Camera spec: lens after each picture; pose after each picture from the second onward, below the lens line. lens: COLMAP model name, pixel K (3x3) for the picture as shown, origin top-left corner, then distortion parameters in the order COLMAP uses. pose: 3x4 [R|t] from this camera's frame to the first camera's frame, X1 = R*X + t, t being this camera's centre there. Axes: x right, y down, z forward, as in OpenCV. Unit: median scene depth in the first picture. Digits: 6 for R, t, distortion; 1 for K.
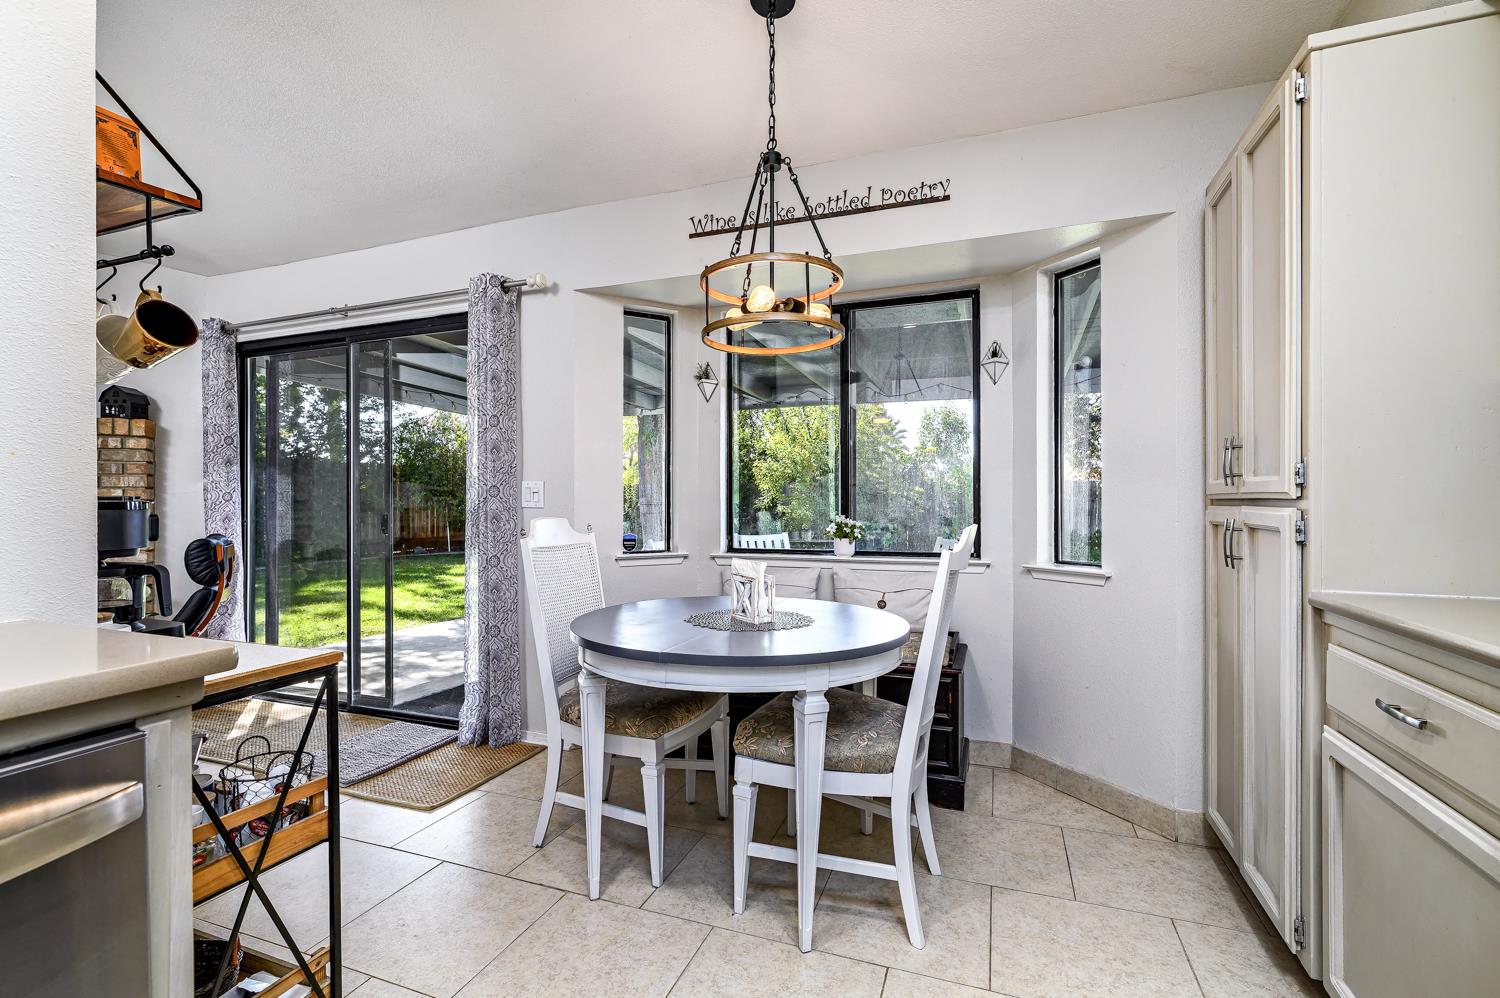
lens RADIAL K [[700.5, 0, 753.0], [0, 700.5, 498.7], [0, 0, 1]] dist [0.004829, 0.000511]
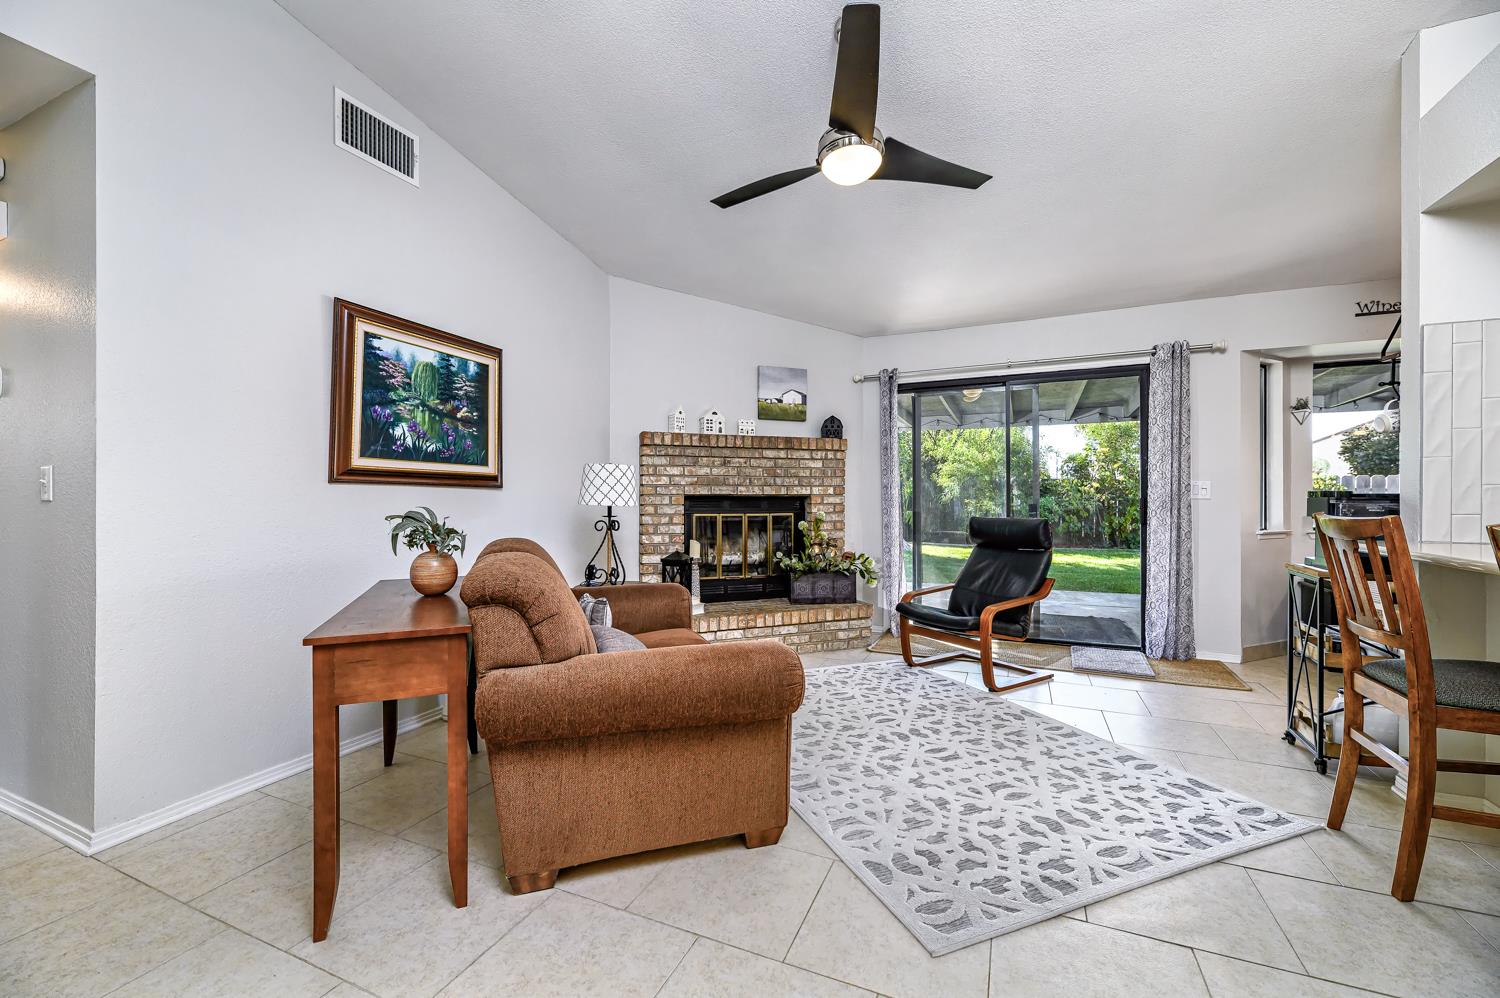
lens RADIAL K [[638.1, 0, 713.9], [0, 638.1, 504.2], [0, 0, 1]] dist [-0.001270, -0.000263]
pose [[0.997480, -0.003005, -0.070881, -1.070660], [0.004254, 0.999838, 0.017469, -0.002596], [0.070817, -0.017727, 0.997332, -0.355503]]
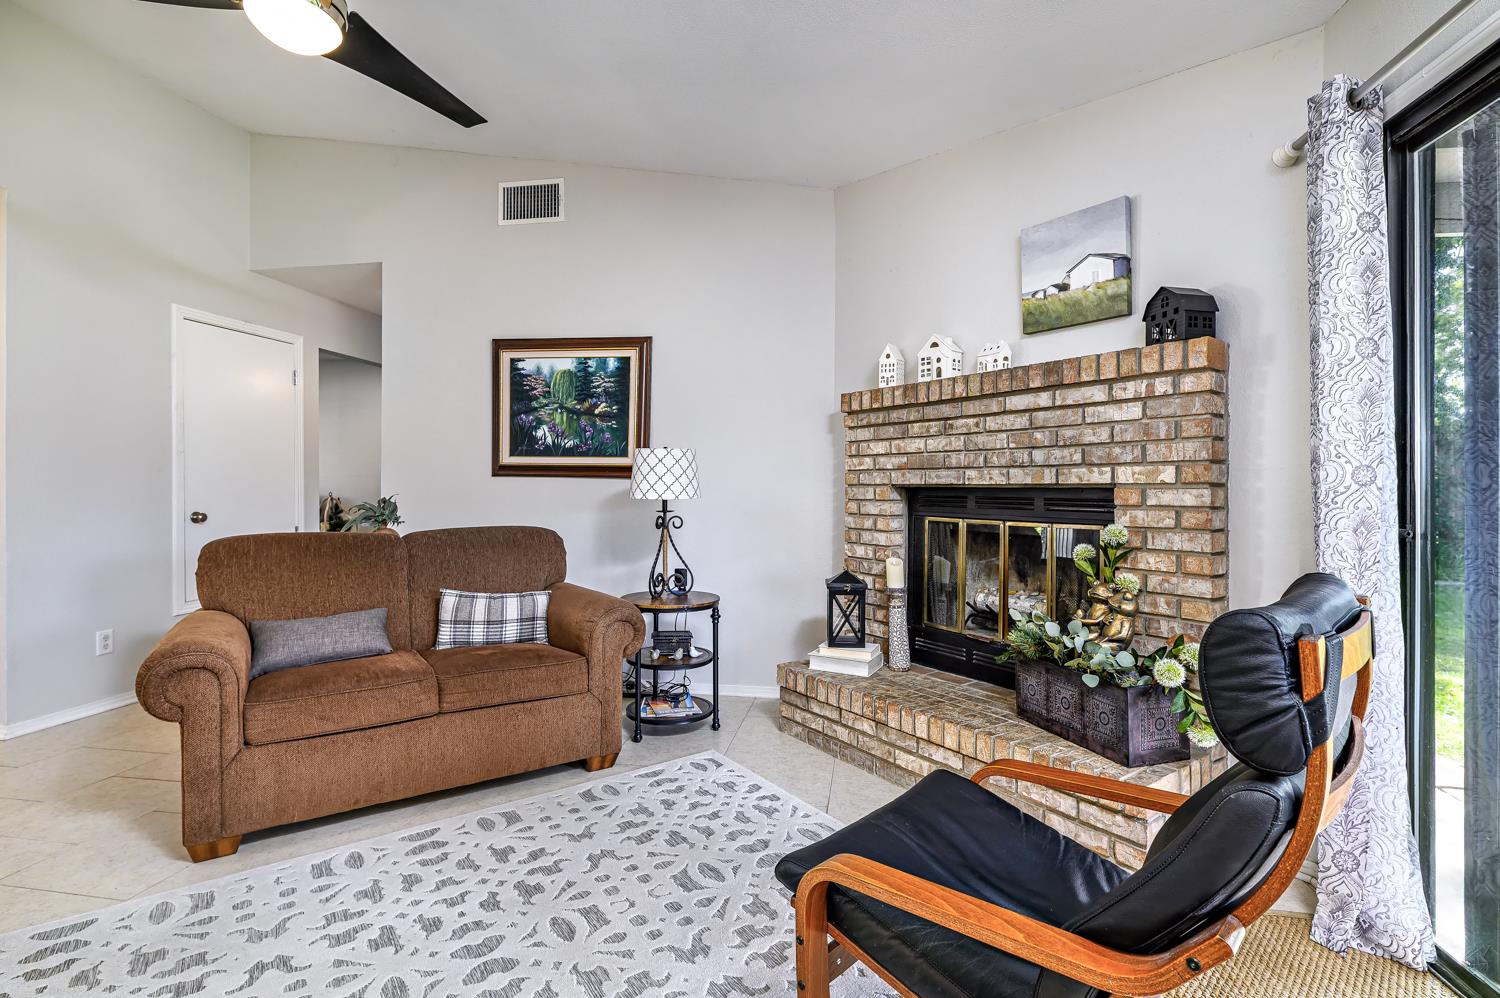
lens RADIAL K [[702.1, 0, 754.2], [0, 702.1, 485.2], [0, 0, 1]] dist [-0.002798, 0.000572]
pose [[0.188134, -0.004973, -0.982131, -0.400285], [0.004386, 0.999981, -0.004224, 0.003616], [0.982134, -0.003513, 0.188152, 0.556533]]
